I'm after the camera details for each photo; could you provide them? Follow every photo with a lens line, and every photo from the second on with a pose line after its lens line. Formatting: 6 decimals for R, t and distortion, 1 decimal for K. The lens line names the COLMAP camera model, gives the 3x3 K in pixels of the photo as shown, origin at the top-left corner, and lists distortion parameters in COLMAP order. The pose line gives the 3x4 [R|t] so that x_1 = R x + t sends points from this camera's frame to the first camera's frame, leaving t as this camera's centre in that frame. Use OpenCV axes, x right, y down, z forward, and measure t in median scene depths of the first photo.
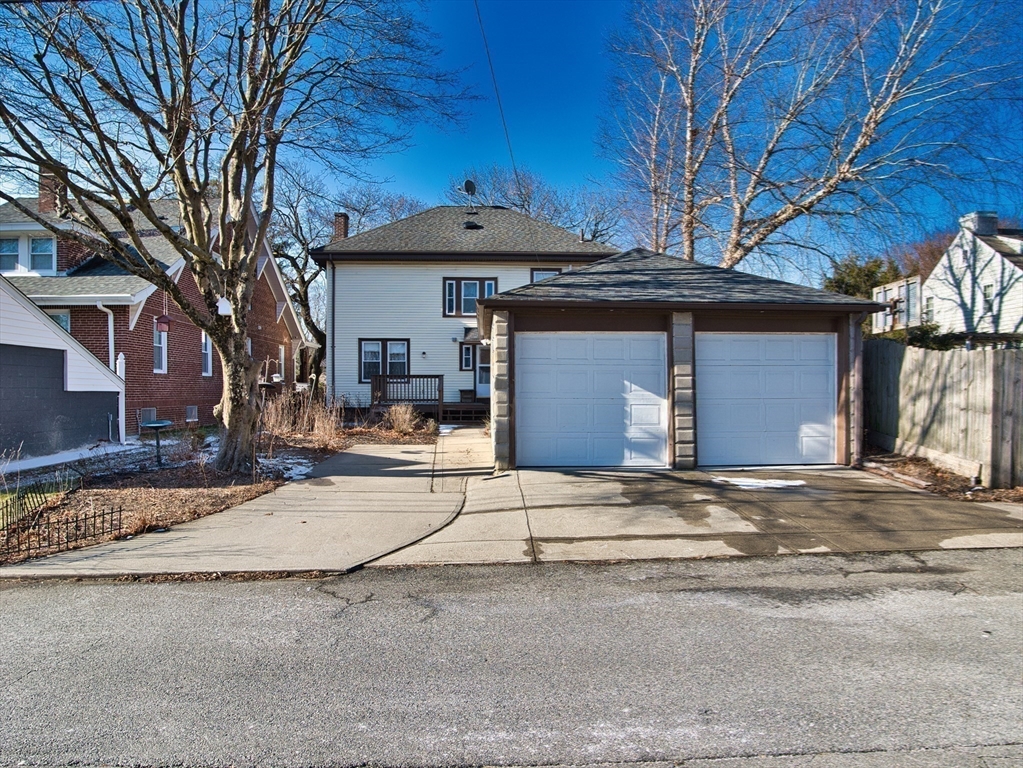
lens RADIAL K [[633.0, 0, 492.9], [0, 633.0, 388.3], [0, 0, 1]] dist [-0.024030, 0.002571]
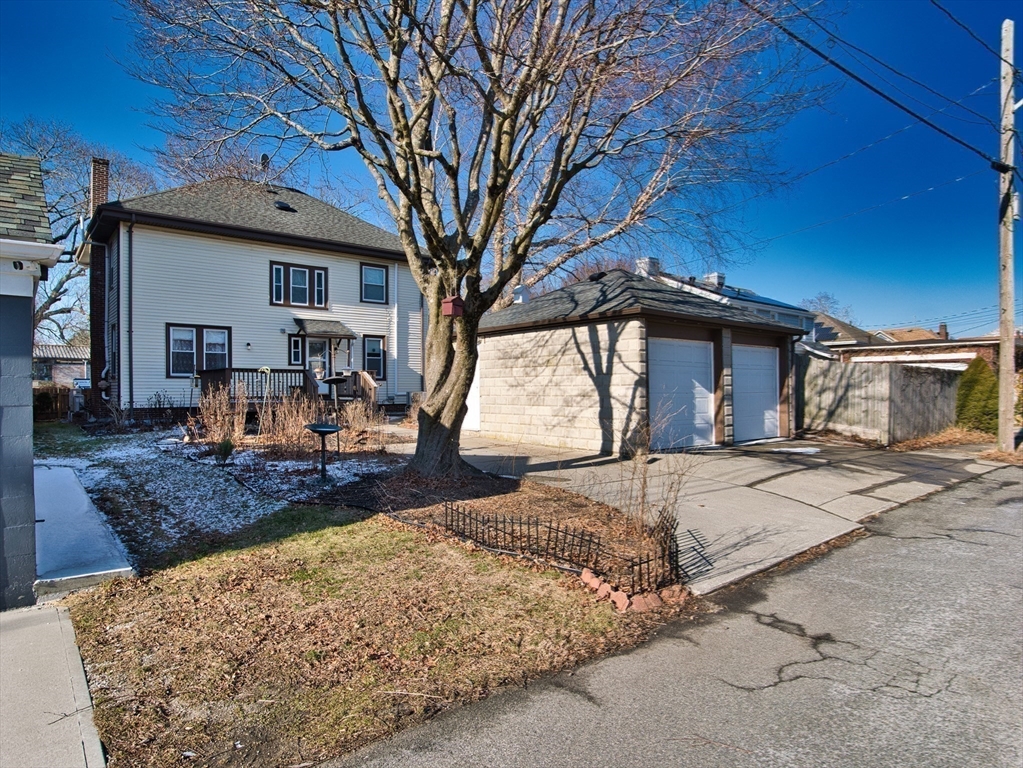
lens RADIAL K [[633.0, 0, 492.9], [0, 633.0, 388.3], [0, 0, 1]] dist [-0.024030, 0.002571]
pose [[0.801229, -0.001298, 0.598356, -0.878763], [-0.002646, 0.999980, 0.005713, -0.000596], [-0.598352, -0.006161, 0.801210, 0.224124]]
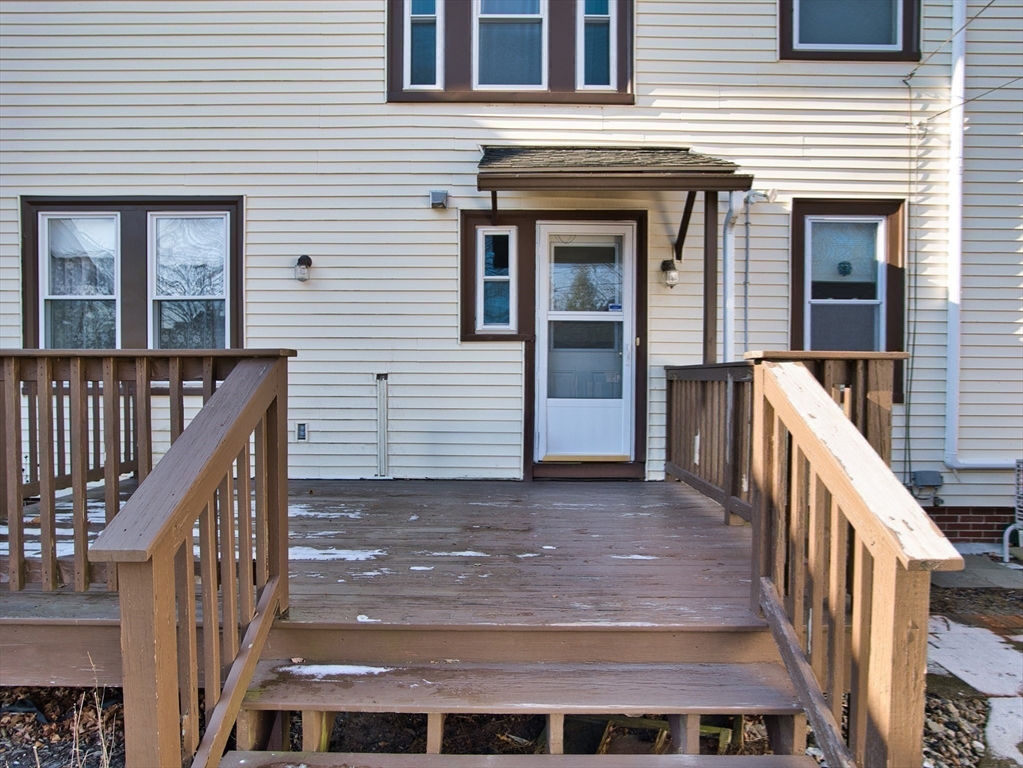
lens RADIAL K [[633.0, 0, 492.9], [0, 633.0, 388.3], [0, 0, 1]] dist [-0.024030, 0.002571]
pose [[0.999839, 0.003169, -0.017664, -0.091328], [-0.002714, 0.999666, 0.025688, -0.039856], [0.017739, -0.025636, 0.999514, 1.883712]]
